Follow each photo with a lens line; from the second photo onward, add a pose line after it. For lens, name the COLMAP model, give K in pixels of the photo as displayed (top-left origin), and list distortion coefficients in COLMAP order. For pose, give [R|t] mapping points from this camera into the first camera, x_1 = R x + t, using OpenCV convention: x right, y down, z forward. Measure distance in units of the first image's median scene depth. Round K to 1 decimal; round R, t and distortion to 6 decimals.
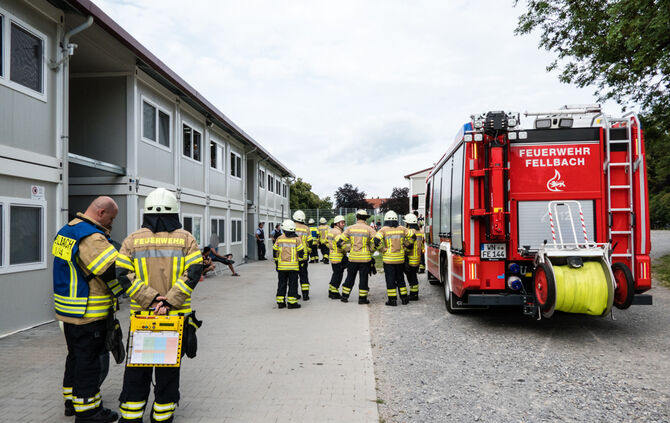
lens RADIAL K [[454.3, 0, 335.4], [0, 454.3, 215.1], [0, 0, 1]] dist [-0.026533, -0.003101]
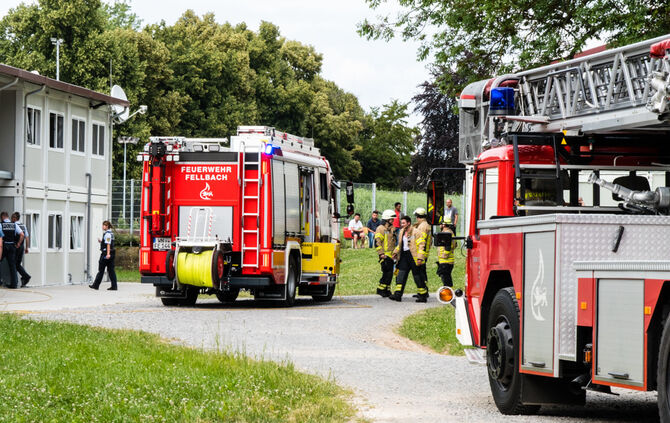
lens RADIAL K [[2414.4, 0, 335.0], [0, 2414.4, 211.4], [0, 0, 1]] dist [-0.148111, 0.000000]
pose [[0.996576, 0.023235, -0.079349, 1.416952], [-0.022026, 0.999628, 0.016077, -0.138359], [0.079693, -0.014275, 0.996717, -5.985841]]
